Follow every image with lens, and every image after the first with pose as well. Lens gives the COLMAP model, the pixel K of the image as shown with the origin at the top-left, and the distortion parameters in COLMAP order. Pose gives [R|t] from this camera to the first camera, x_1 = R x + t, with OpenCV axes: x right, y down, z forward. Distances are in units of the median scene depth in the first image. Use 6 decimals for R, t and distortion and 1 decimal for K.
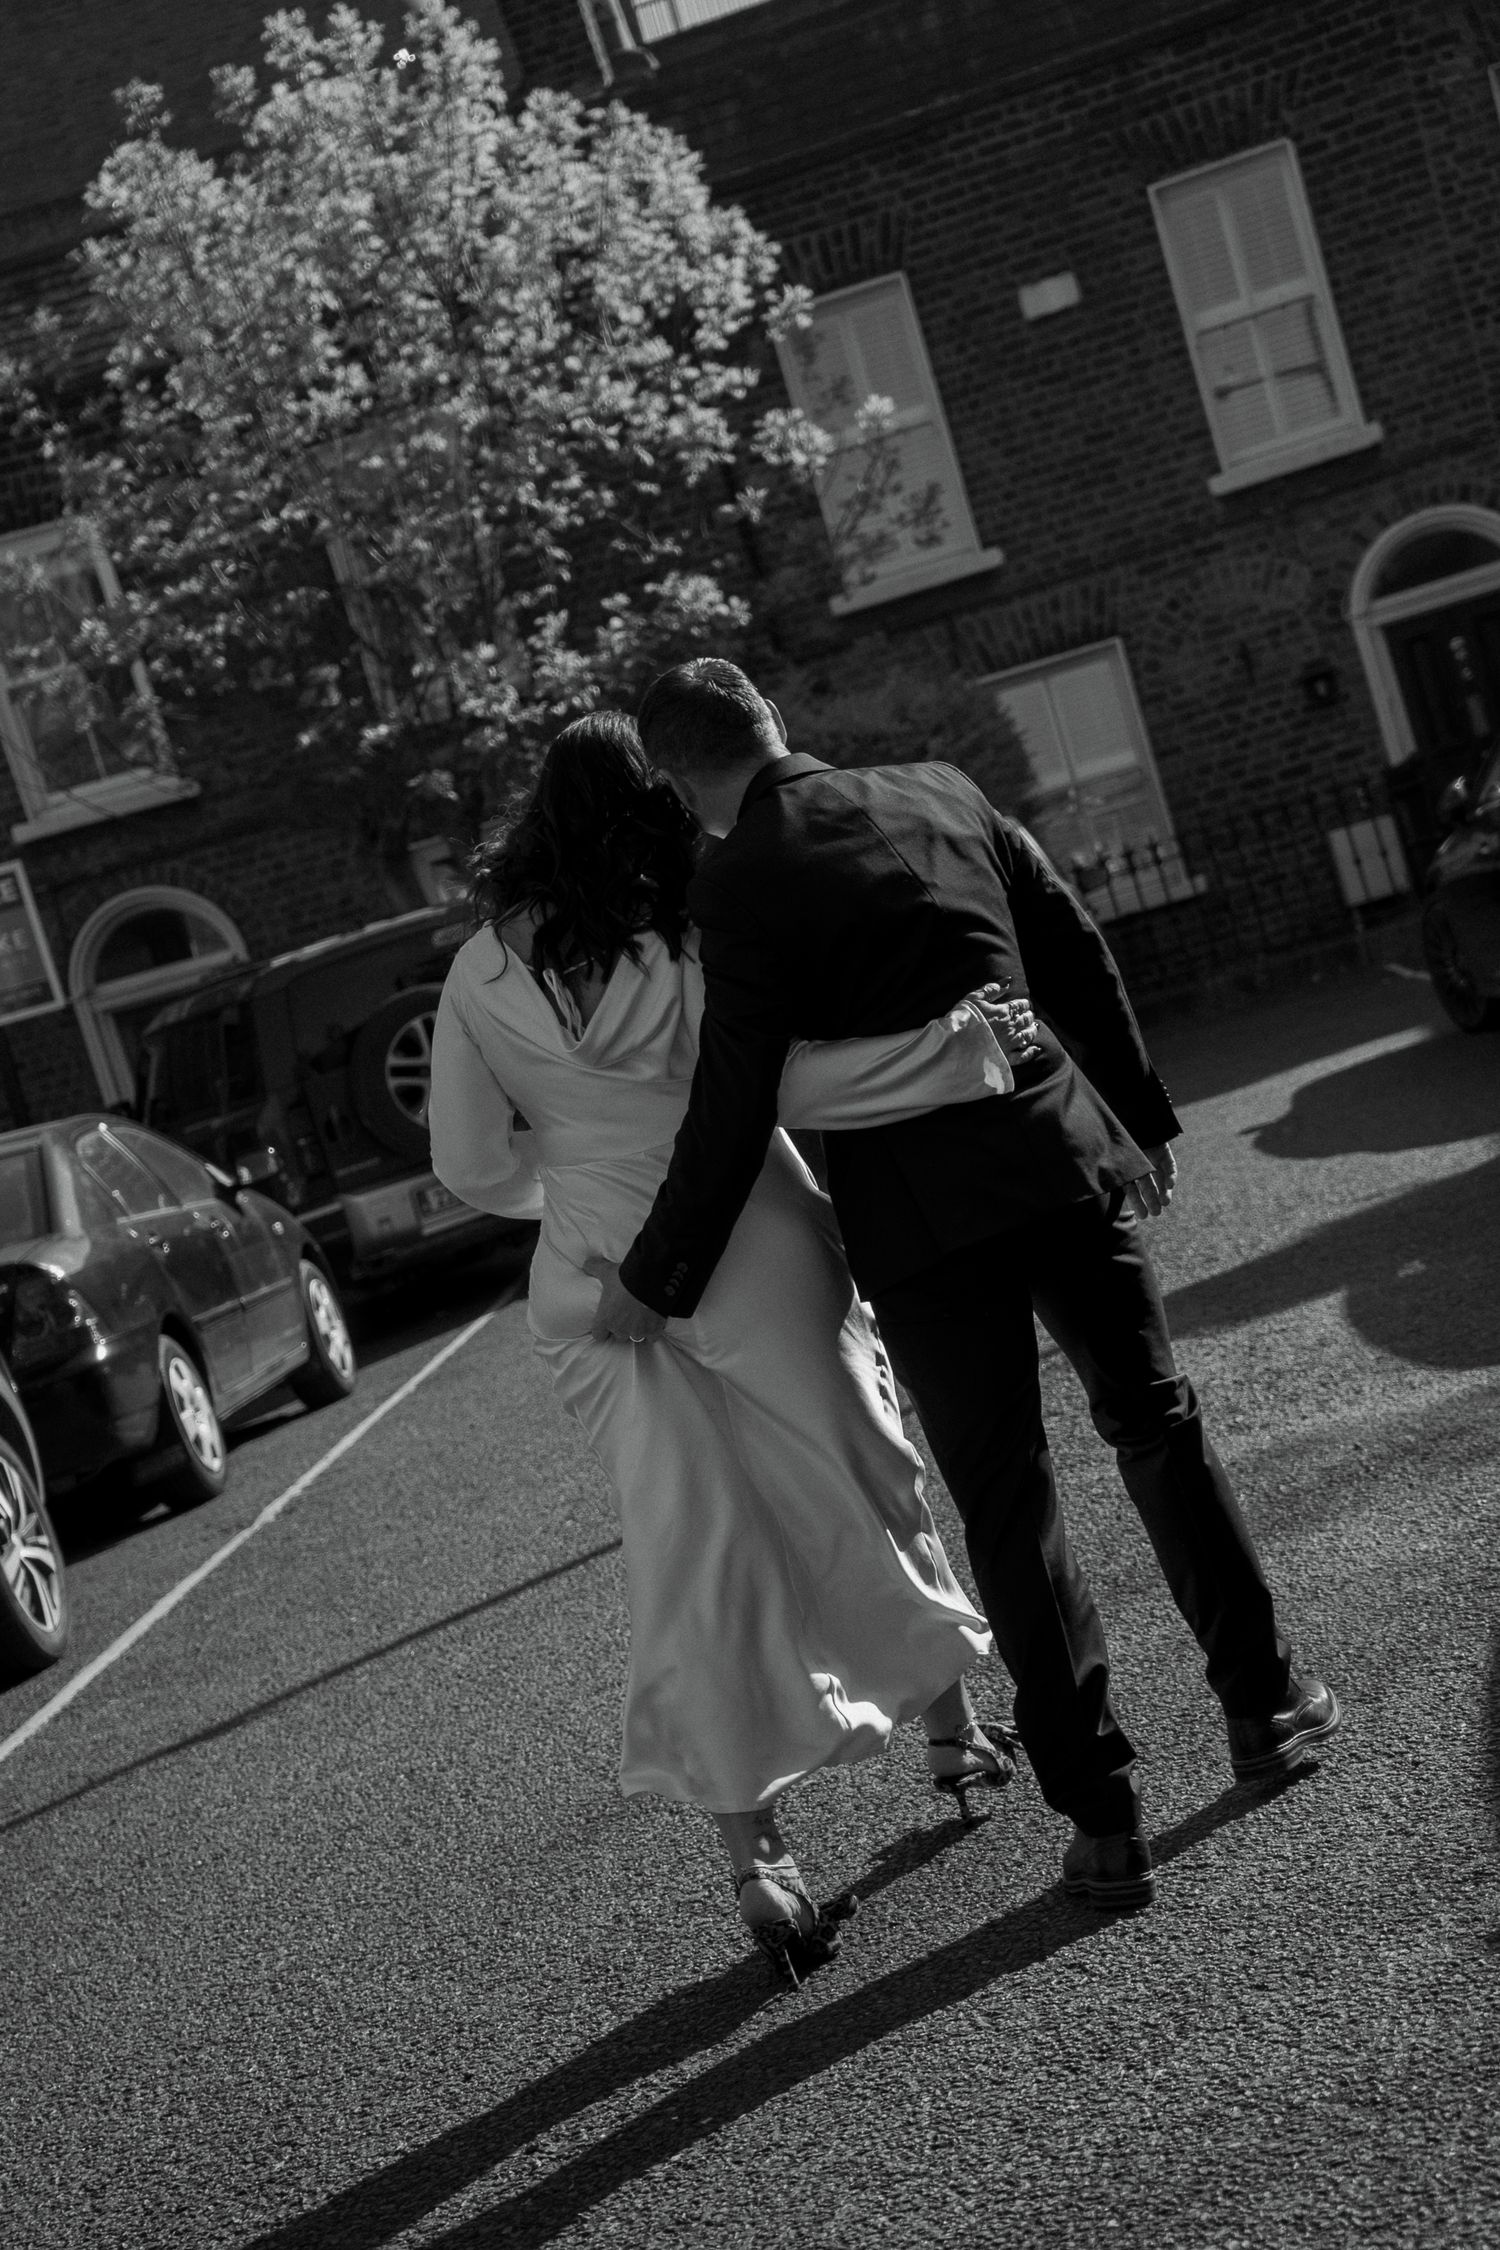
lens RADIAL K [[4456.4, 0, 688.9], [0, 4456.4, 1199.5], [0, 0, 1]] dist [0.555072, 0.065026]
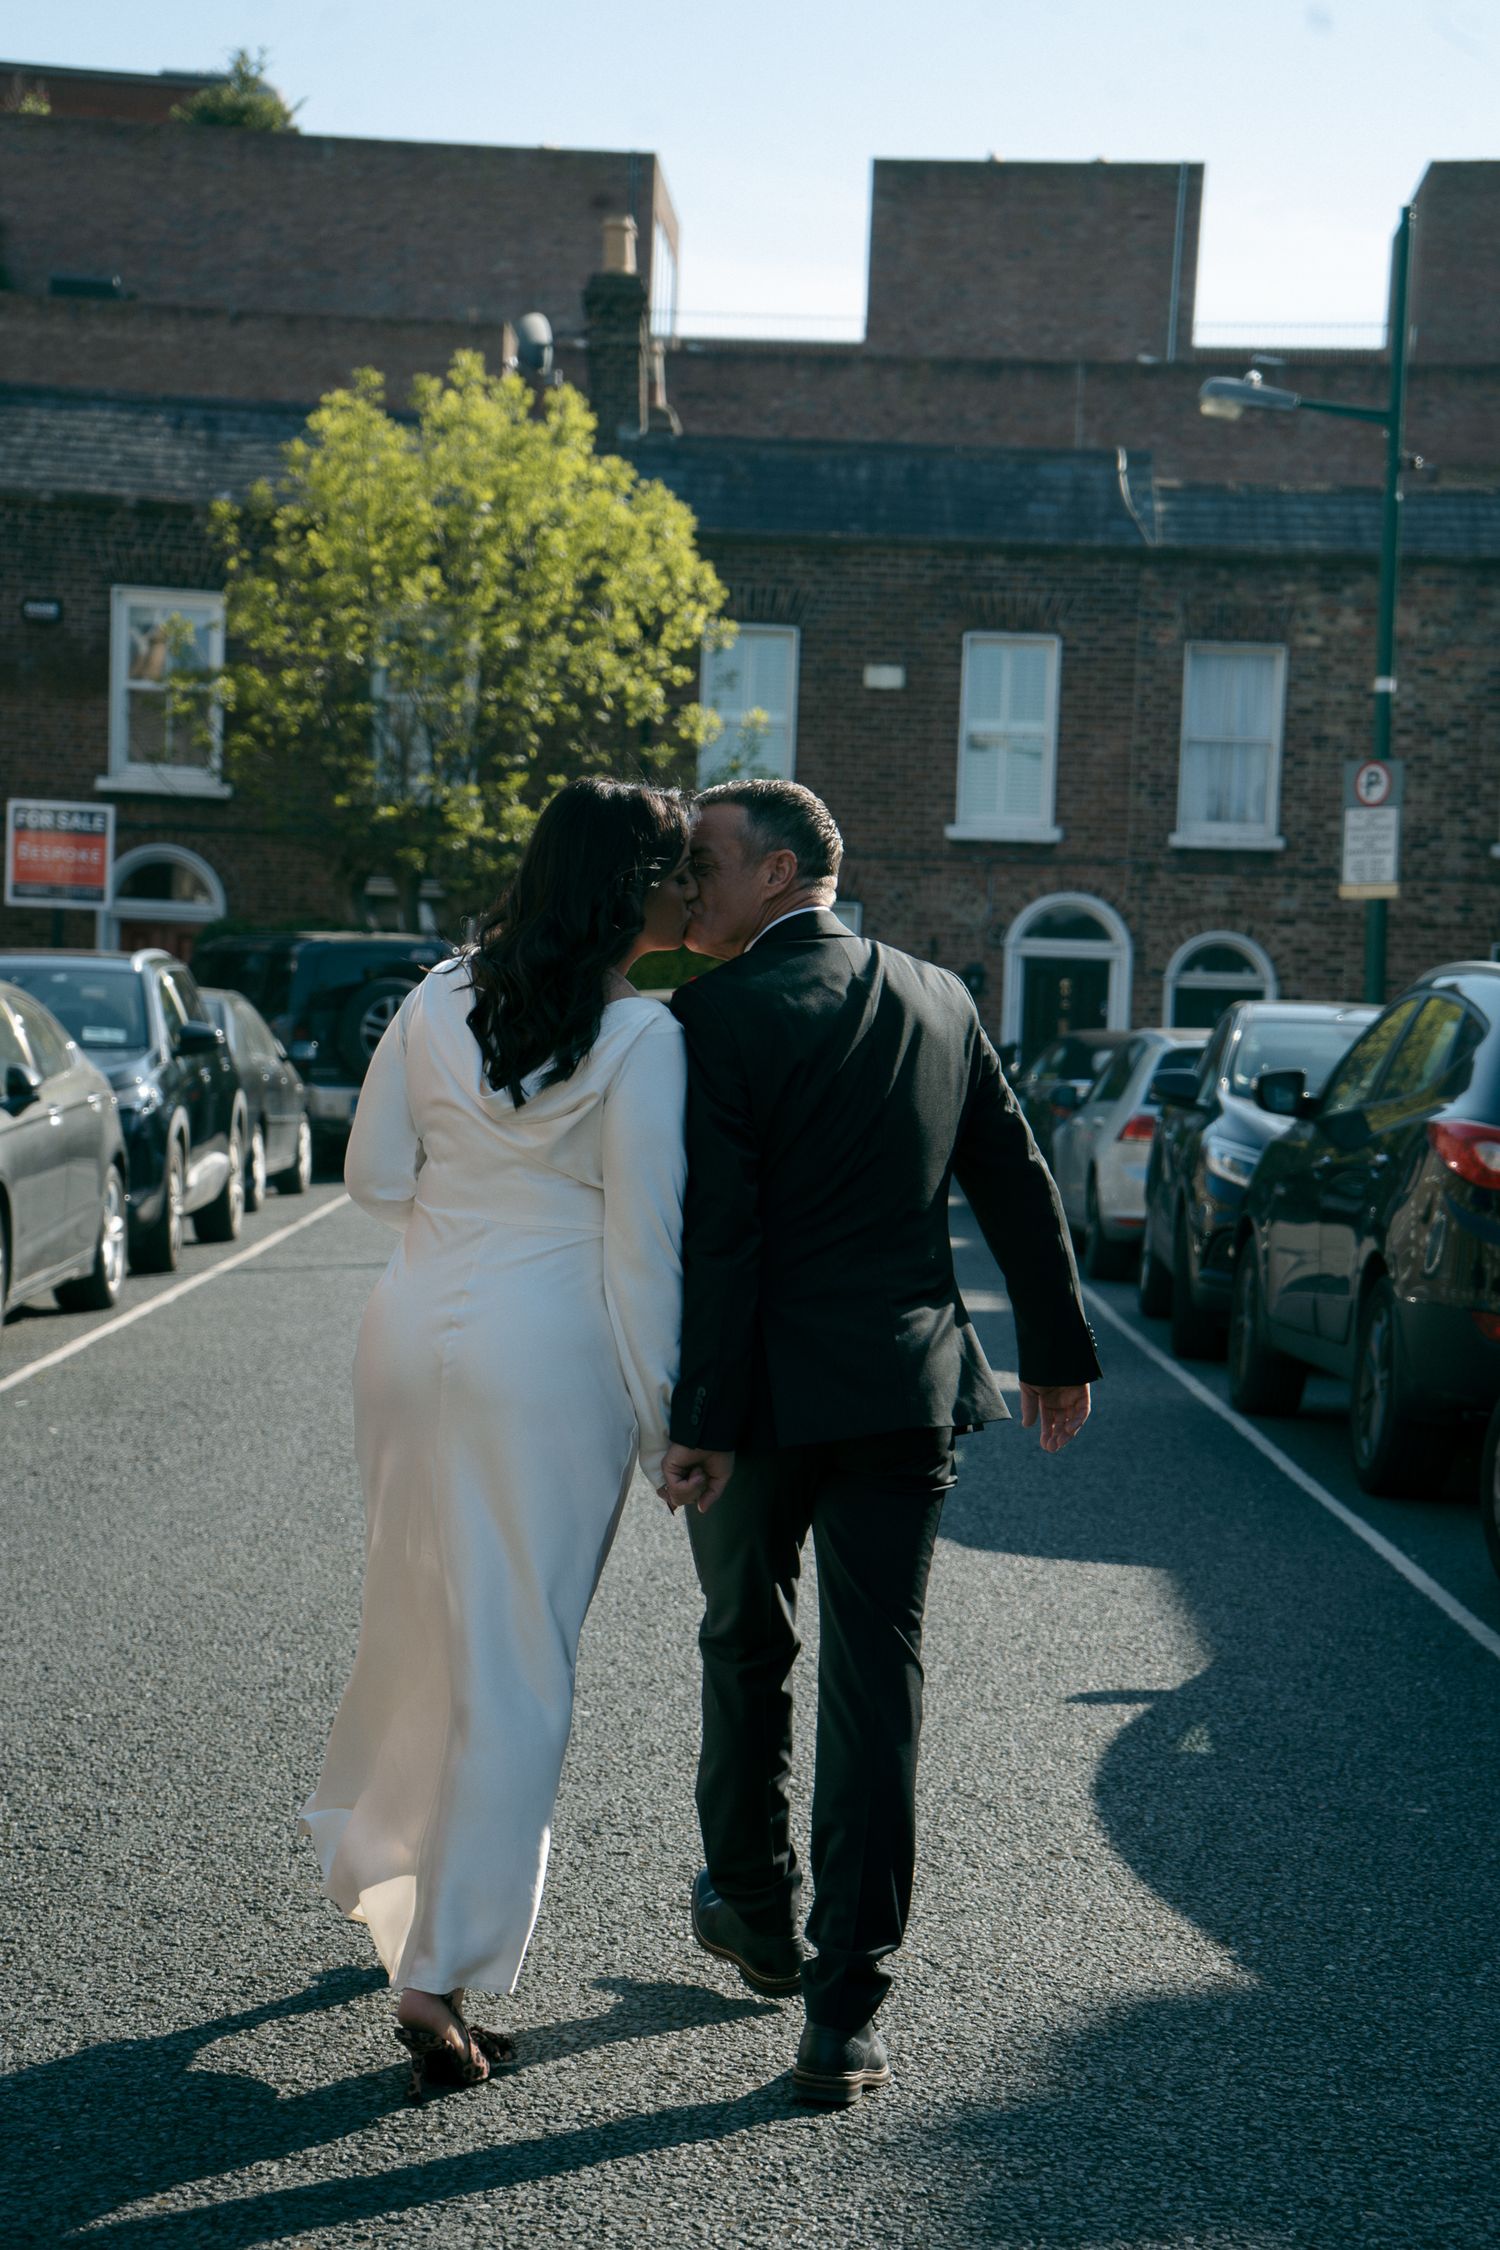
lens RADIAL K [[4456.4, 0, 688.9], [0, 4456.4, 1199.5], [0, 0, 1]] dist [0.555072, 0.065026]
pose [[0.944500, 0.317478, 0.084425, -0.056486], [-0.315434, 0.948230, -0.036896, 0.043602], [-0.091768, 0.008218, 0.995746, -0.505985]]
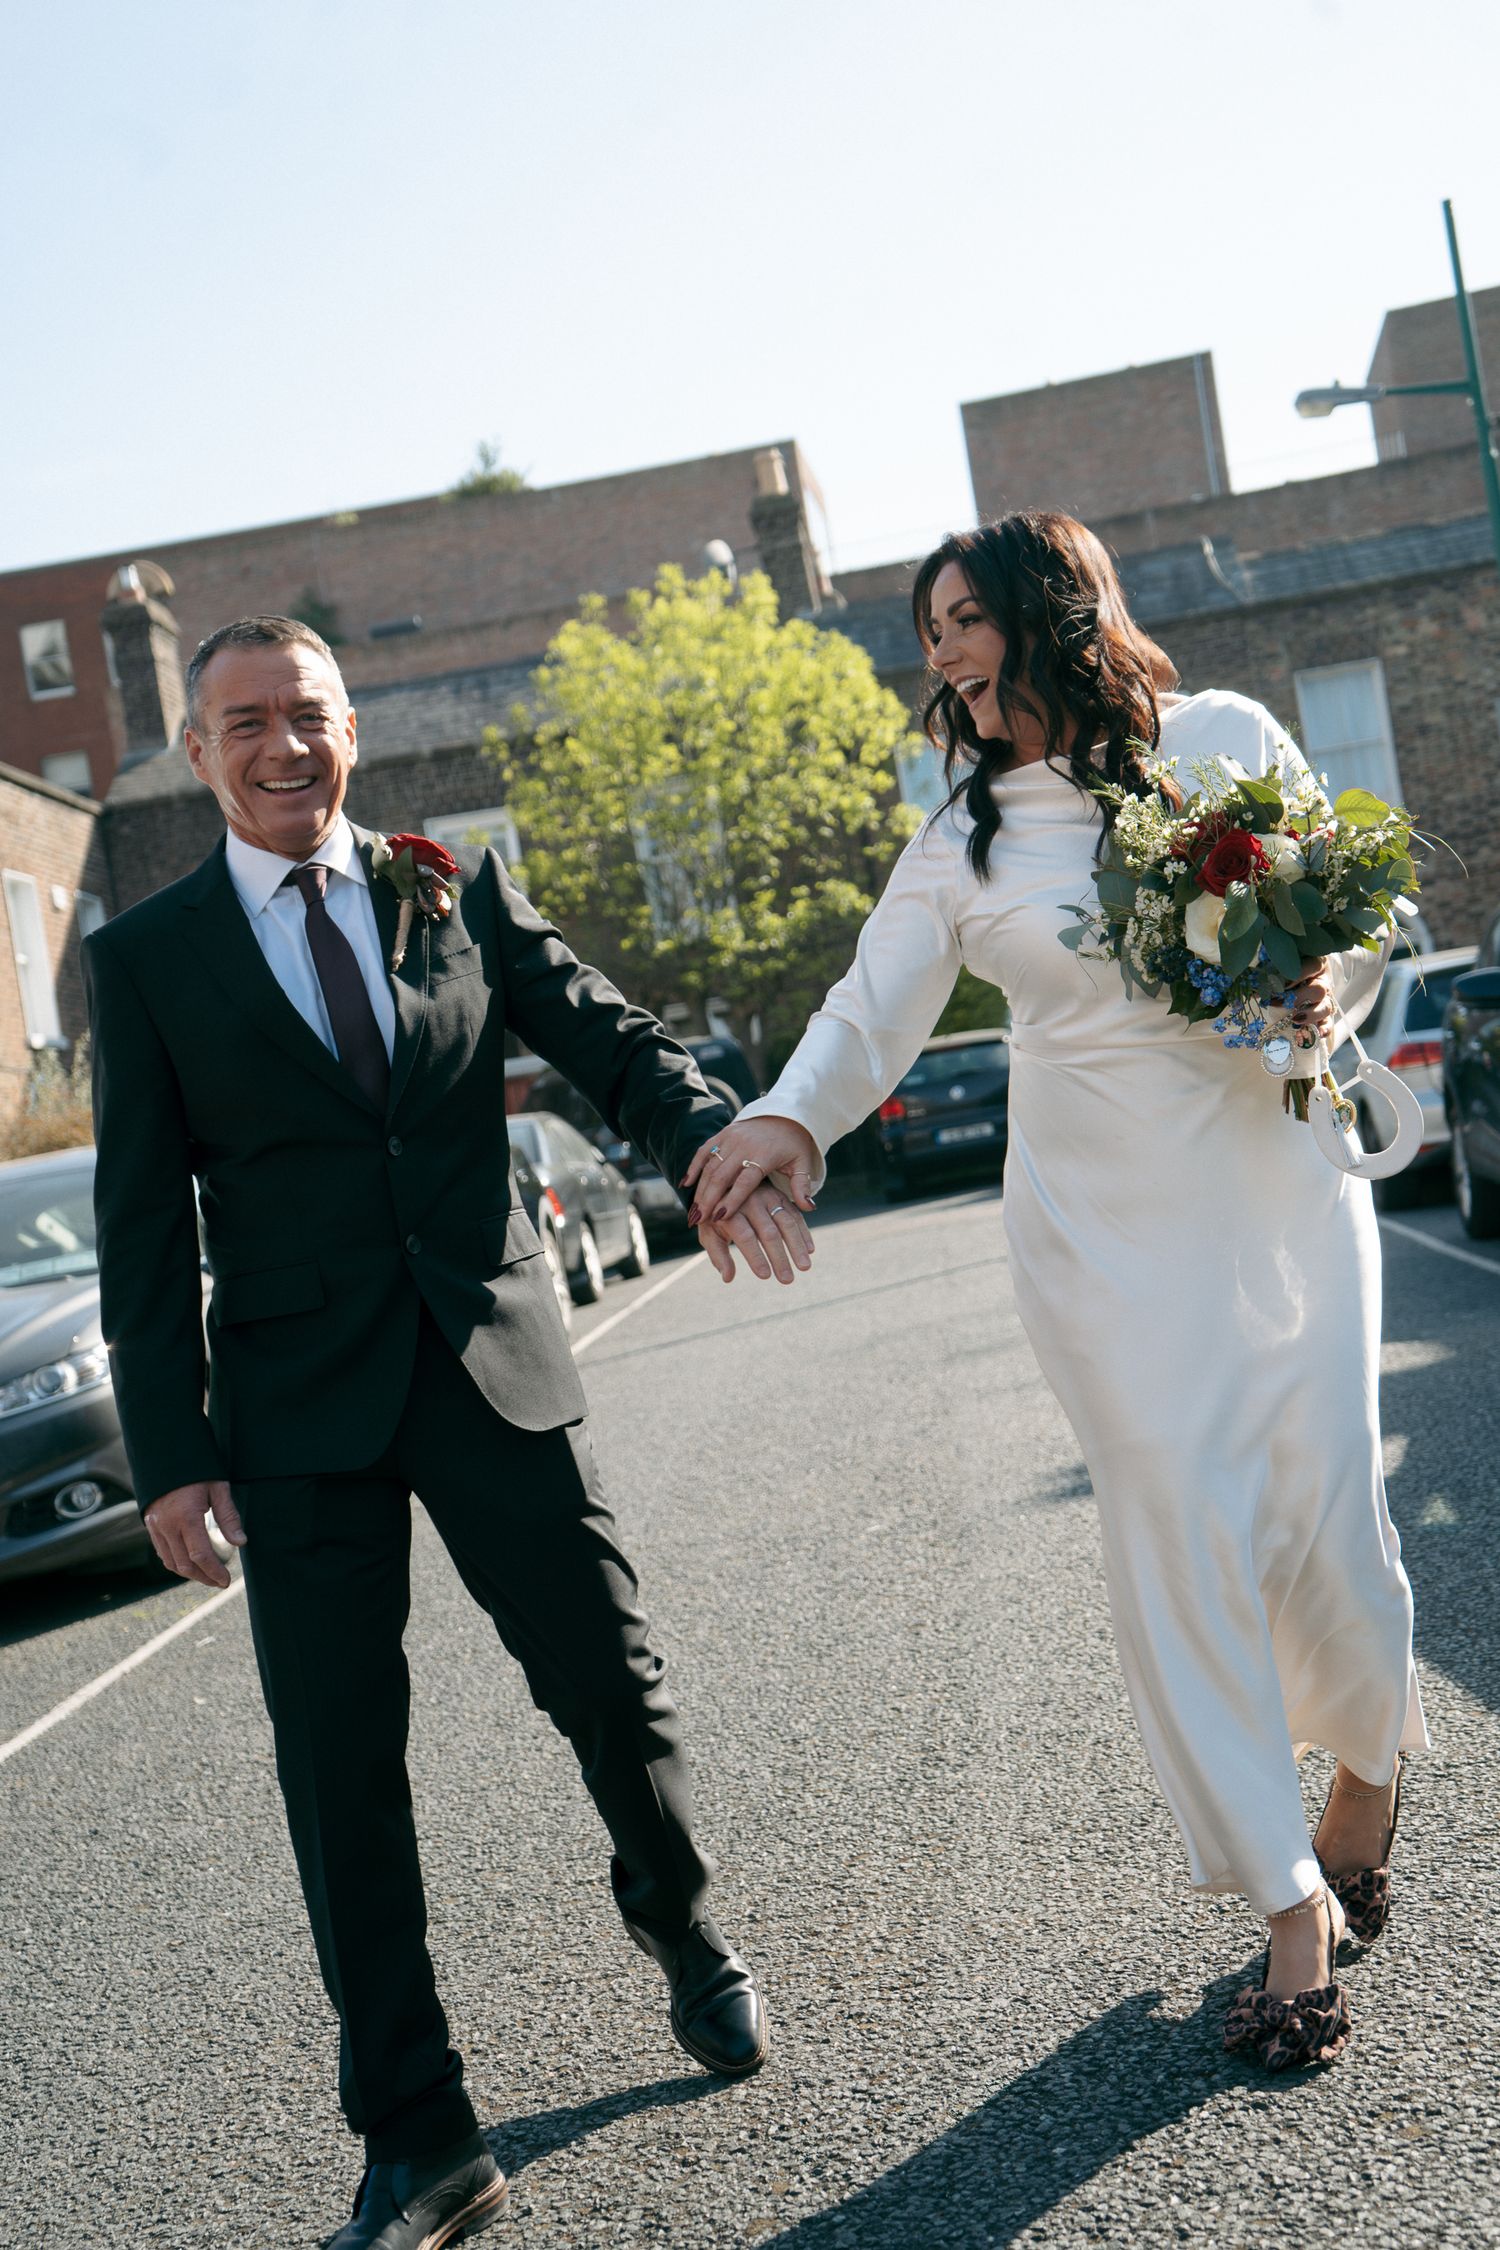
lens RADIAL K [[3054.5, 0, 751.5], [0, 3054.5, 1273.5], [0, 0, 1]] dist [0.111120, 0.017340]
pose [[0.992067, 0.124706, 0.015842, -0.035580], [-0.124598, 0.992178, -0.007650, 0.032921], [-0.016672, 0.005615, 0.999845, -0.237506]]
